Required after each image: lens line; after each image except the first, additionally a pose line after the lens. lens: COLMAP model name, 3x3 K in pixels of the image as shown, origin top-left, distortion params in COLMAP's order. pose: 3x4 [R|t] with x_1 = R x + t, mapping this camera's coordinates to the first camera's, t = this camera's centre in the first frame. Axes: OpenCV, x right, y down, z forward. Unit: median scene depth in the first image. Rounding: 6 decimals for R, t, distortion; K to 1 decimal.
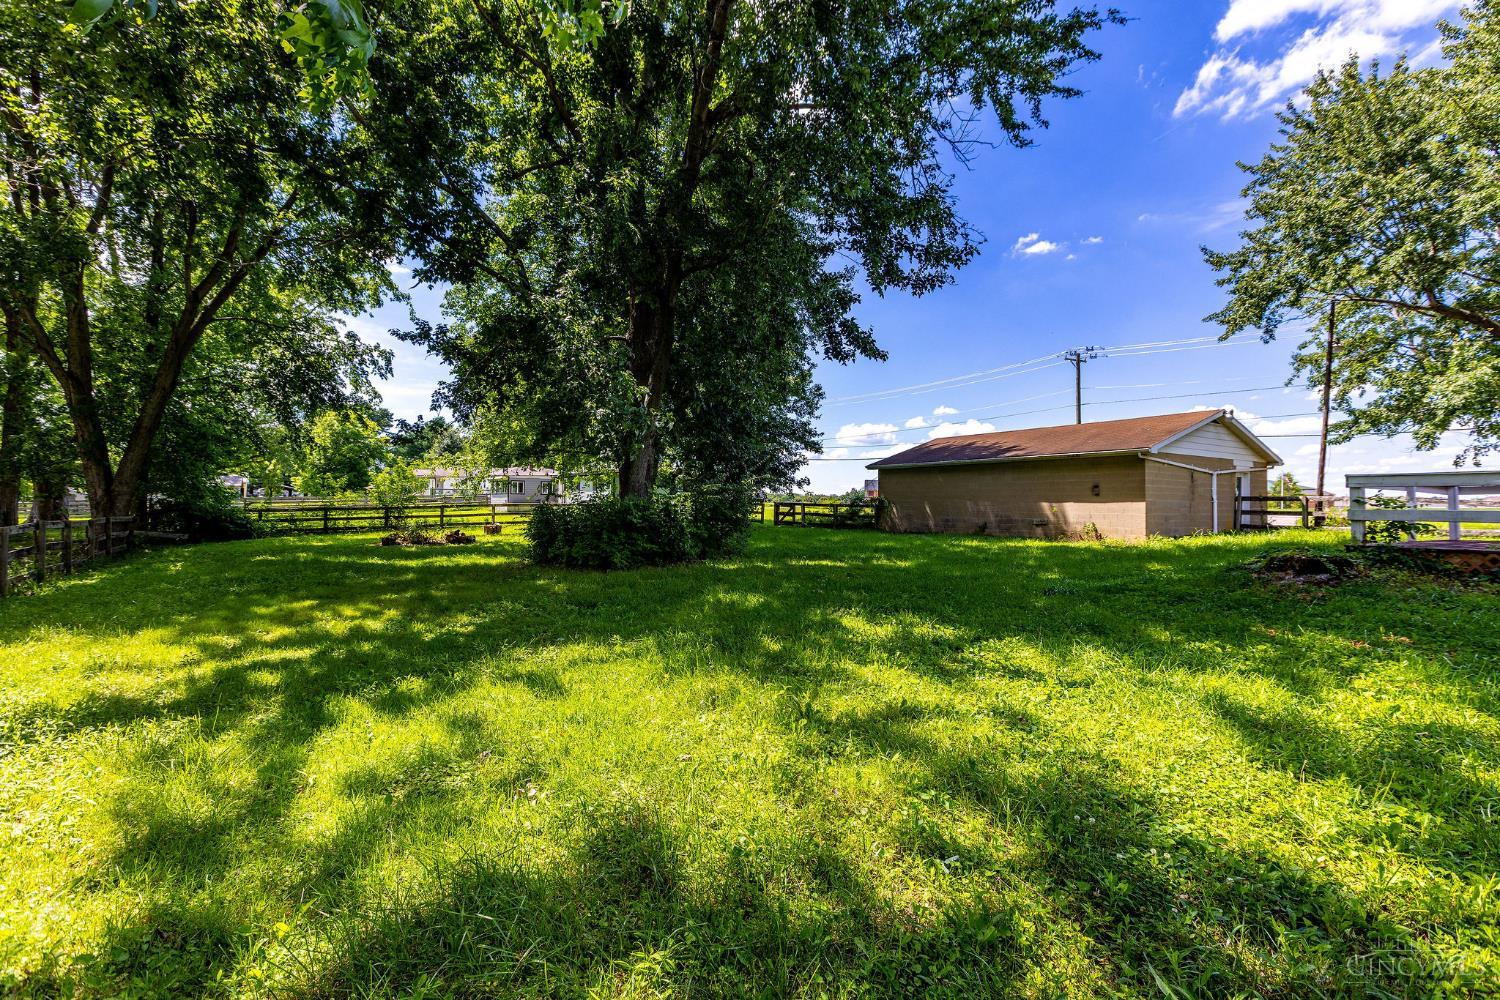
lens RADIAL K [[666.6, 0, 750.0], [0, 666.6, 500.0], [0, 0, 1]] dist [0.000850, 0.000205]
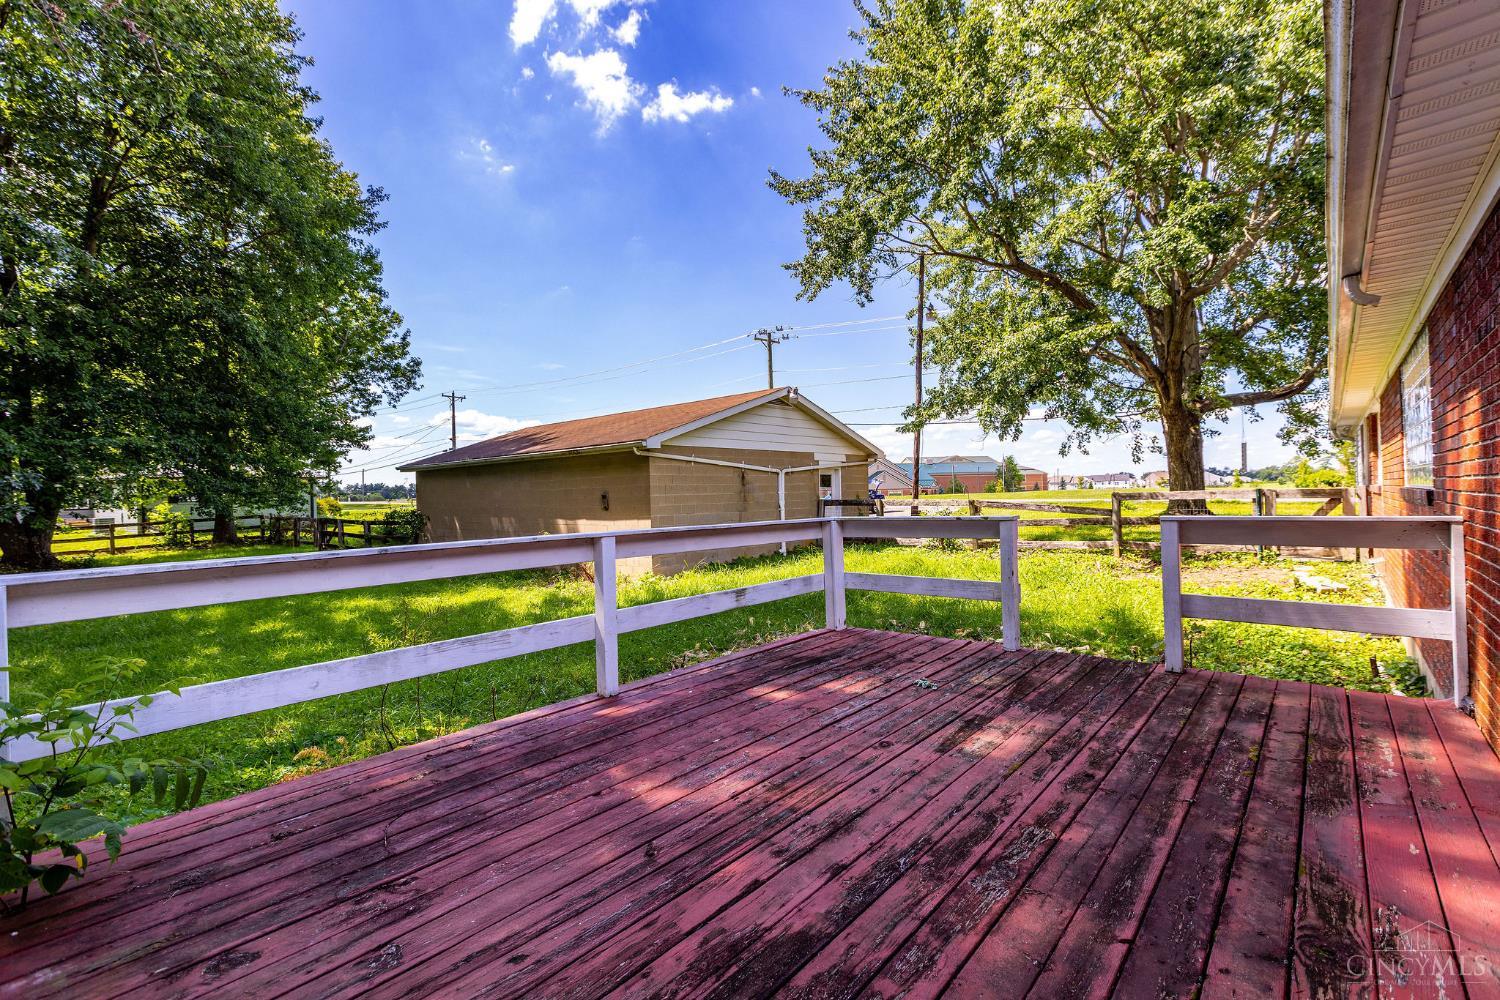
lens RADIAL K [[677.8, 0, 750.0], [0, 677.8, 500.0], [0, 0, 1]] dist [-0.001626, -0.000277]
pose [[0.957658, -0.036069, 0.285640, 0.424837], [0.032345, 0.999319, 0.017749, -0.021951], [-0.286086, -0.007758, 0.958173, 0.266211]]
